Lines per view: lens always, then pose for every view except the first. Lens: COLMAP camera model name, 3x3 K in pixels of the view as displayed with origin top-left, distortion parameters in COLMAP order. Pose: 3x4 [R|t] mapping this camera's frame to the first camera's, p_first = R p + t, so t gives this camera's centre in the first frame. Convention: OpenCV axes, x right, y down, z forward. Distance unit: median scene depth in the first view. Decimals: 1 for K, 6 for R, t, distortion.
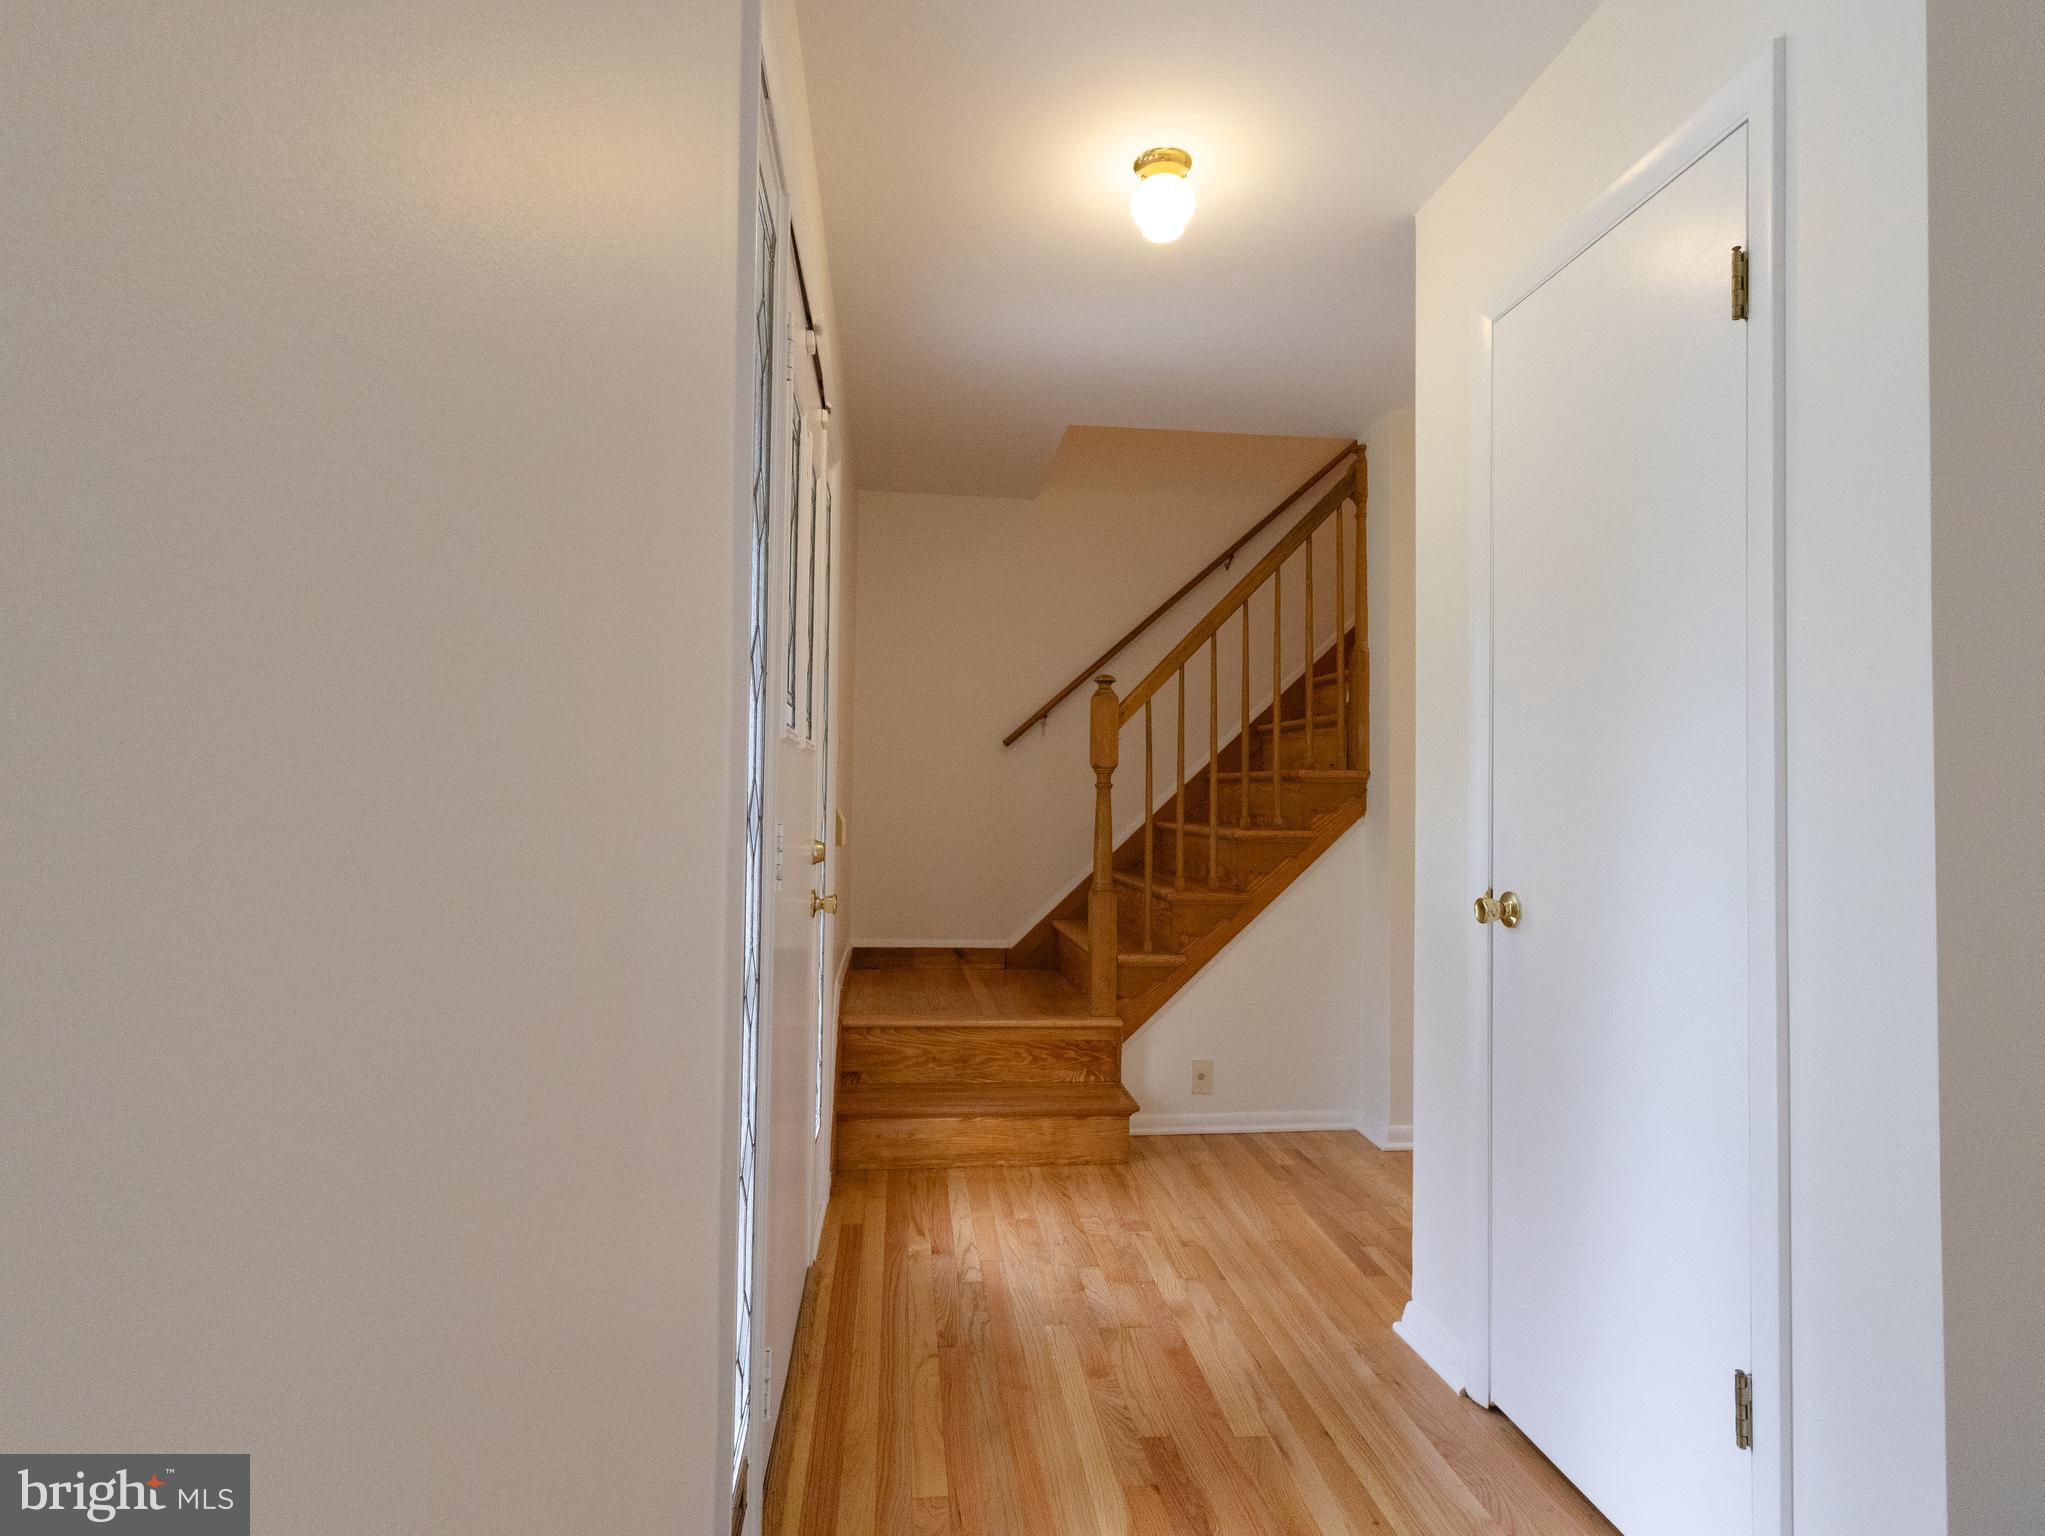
lens RADIAL K [[1059.5, 0, 1008.9], [0, 1059.5, 771.4], [0, 0, 1]] dist [-0.005857, 0.000265]
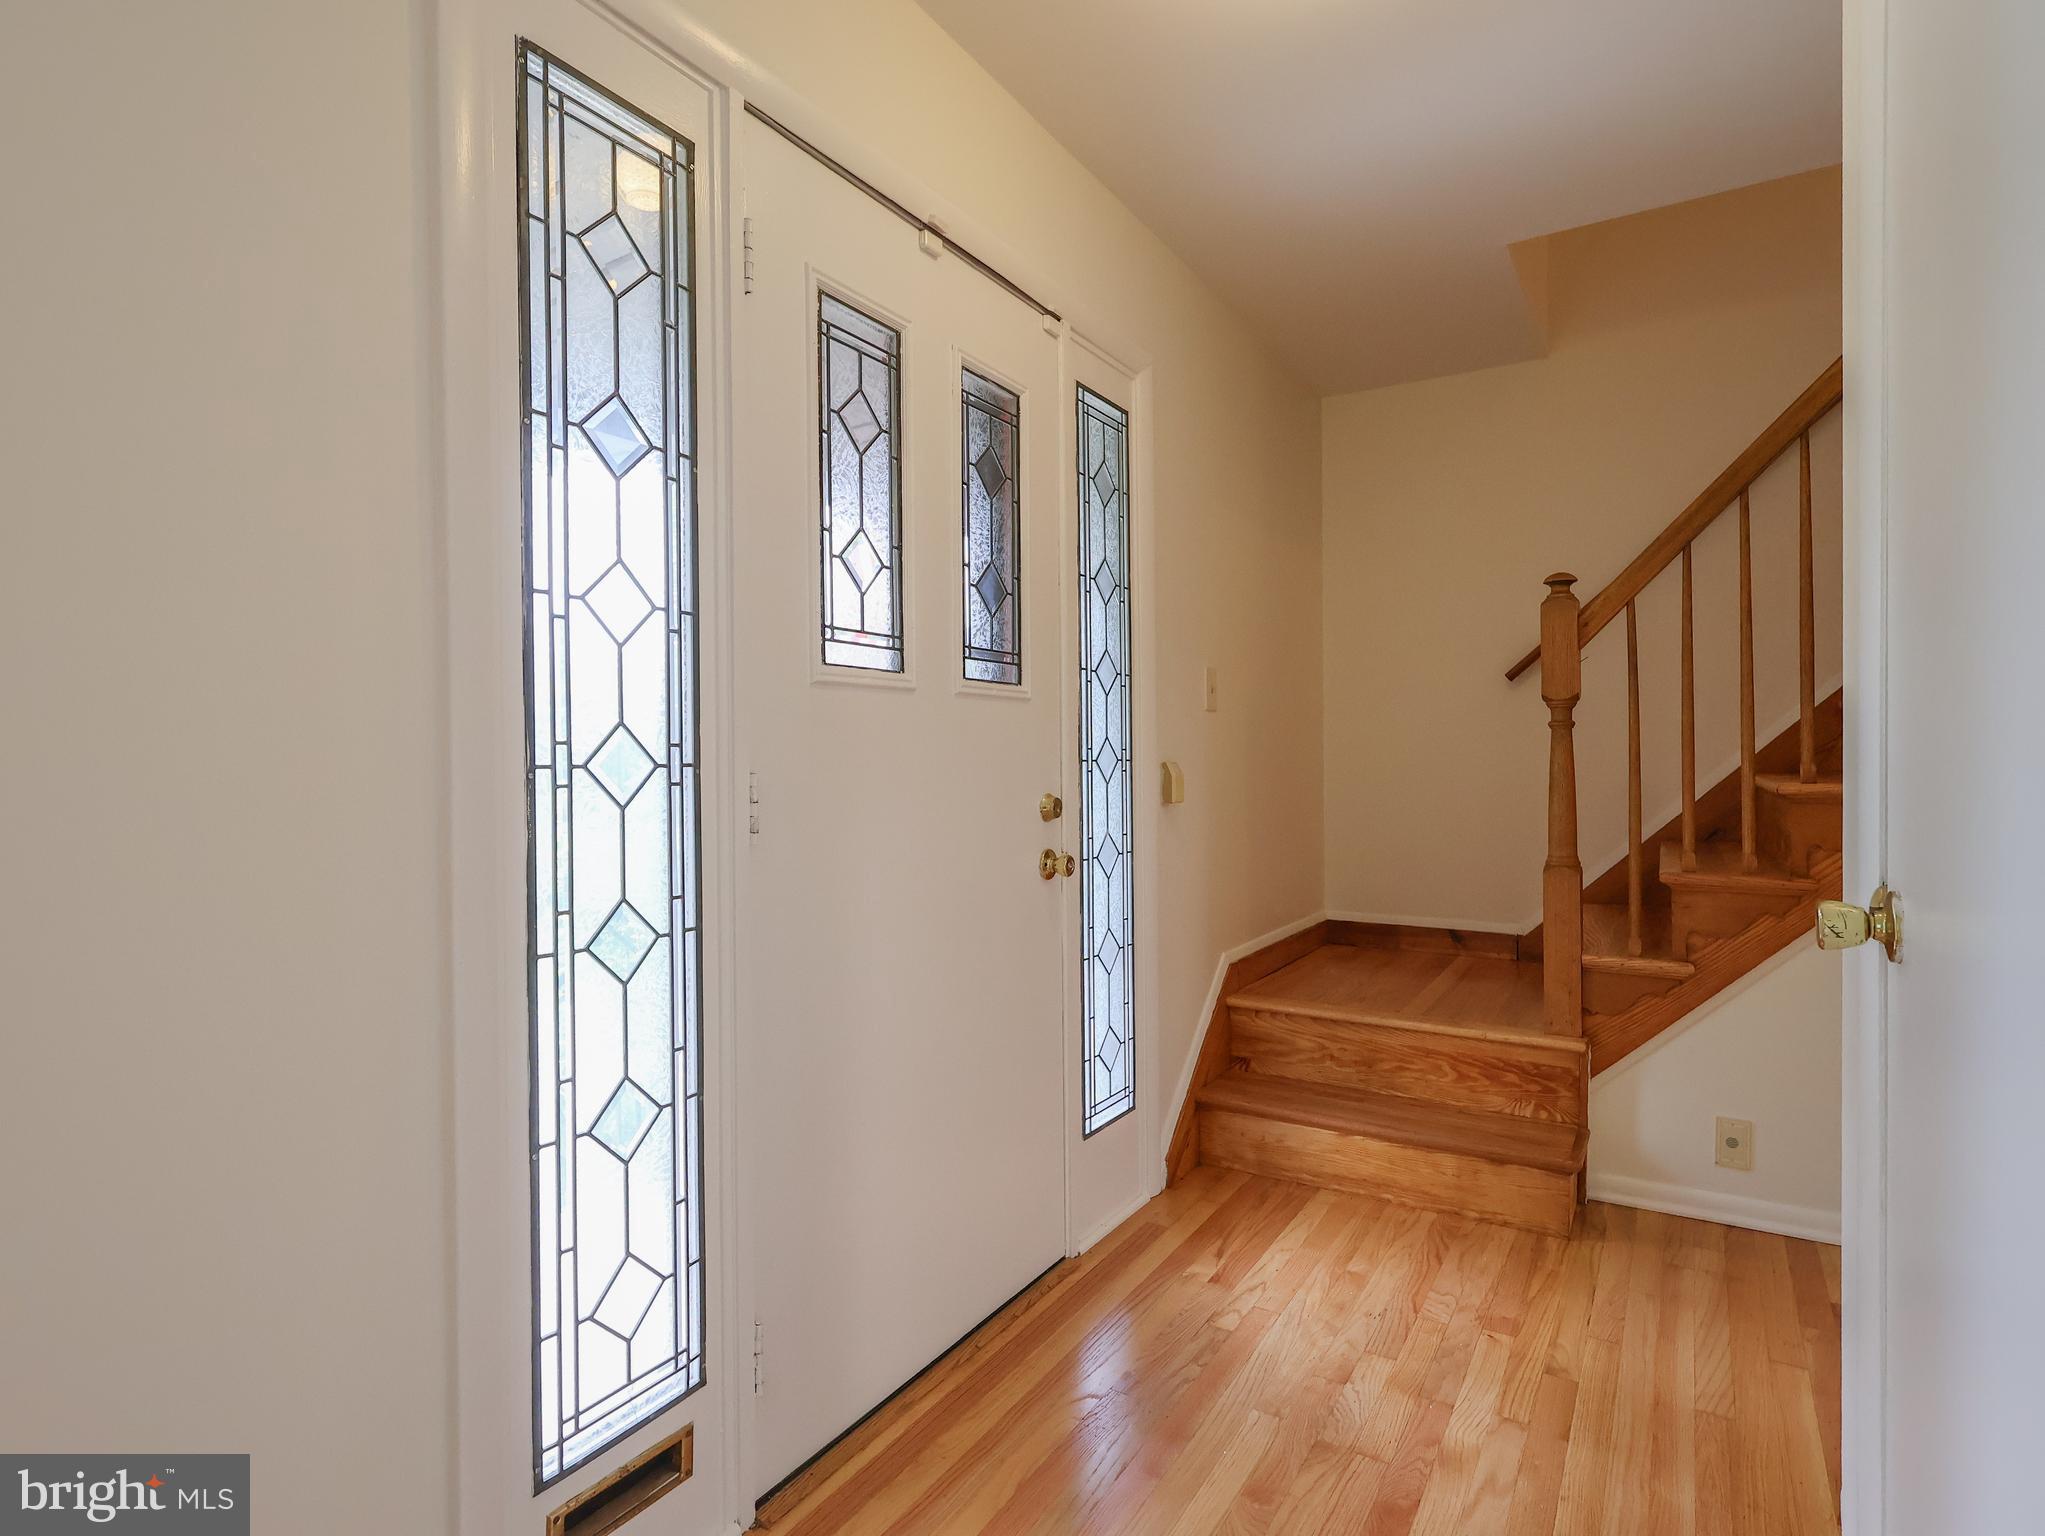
lens RADIAL K [[1059.5, 0, 1020.7], [0, 1059.5, 766.4], [0, 0, 1]] dist [-0.005857, 0.000265]
pose [[0.785262, -0.015170, -0.618978, 0.259116], [0.032847, 0.999313, 0.017180, 0.018491], [0.618292, -0.033822, 0.785221, 0.194779]]
